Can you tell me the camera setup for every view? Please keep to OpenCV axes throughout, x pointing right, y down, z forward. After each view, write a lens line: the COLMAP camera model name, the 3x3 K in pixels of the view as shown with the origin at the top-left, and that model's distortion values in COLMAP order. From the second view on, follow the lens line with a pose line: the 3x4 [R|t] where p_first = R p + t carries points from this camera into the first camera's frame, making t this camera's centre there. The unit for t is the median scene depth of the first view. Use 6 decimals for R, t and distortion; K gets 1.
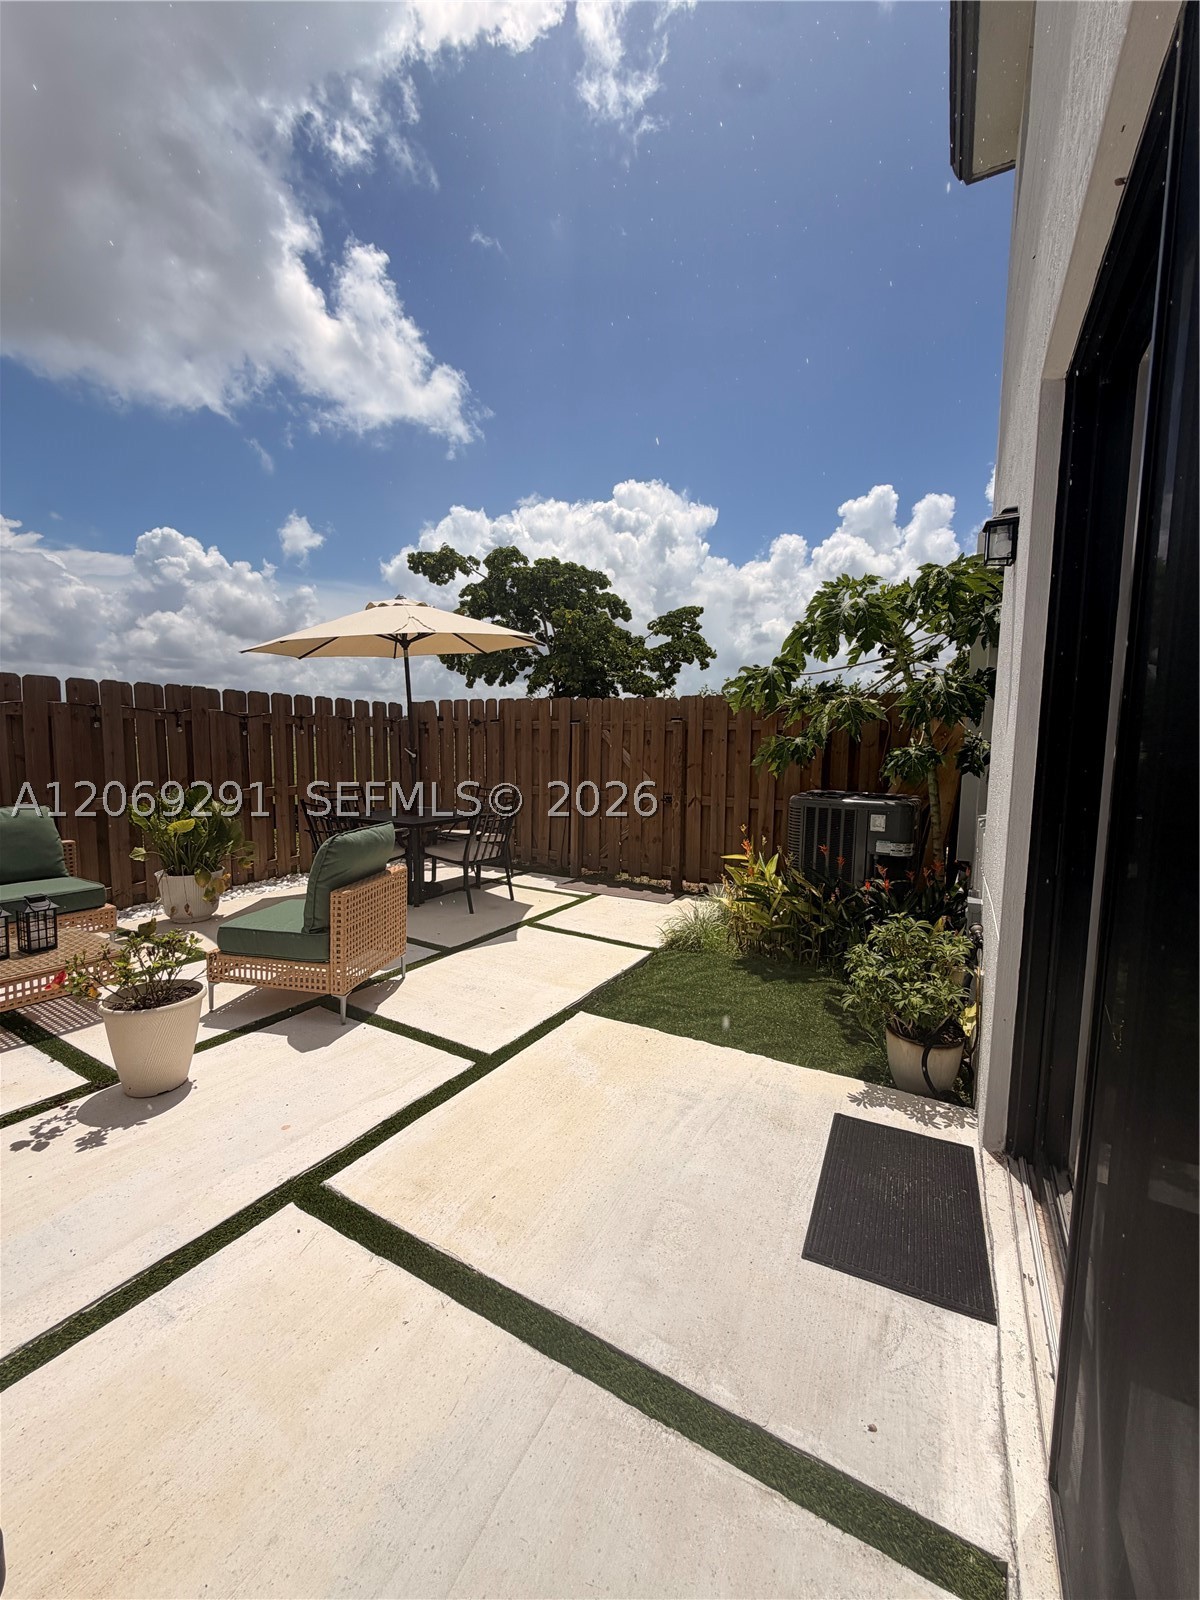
lens RADIAL K [[636.0, 0, 600.4], [0, 636.0, 798.6], [0, 0, 1]] dist [-0.000236, -0.000220]
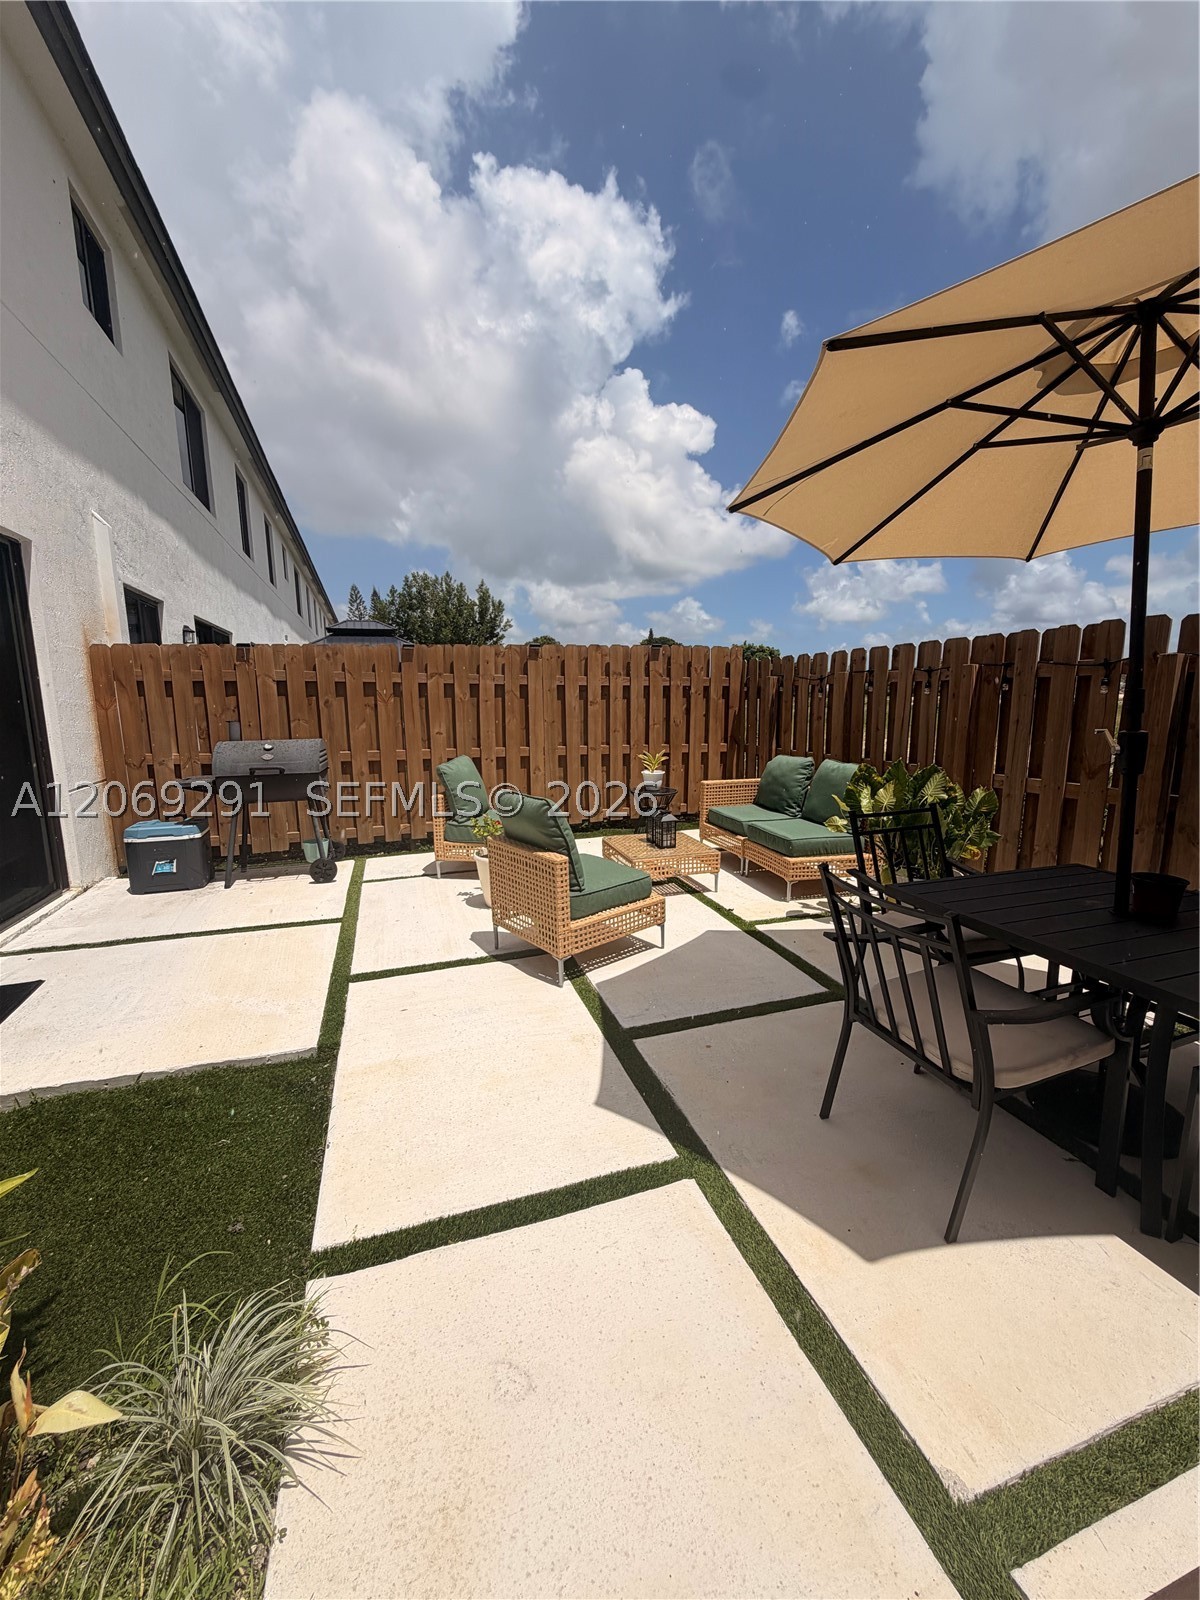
lens RADIAL K [[636.0, 0, 594.7], [0, 636.0, 799.7], [0, 0, 1]] dist [-0.000236, -0.000220]
pose [[-0.664802, 0.111201, -0.738697, 0.237492], [-0.072037, 0.974707, 0.211559, -0.132787], [0.743539, 0.193858, -0.639976, 1.396583]]
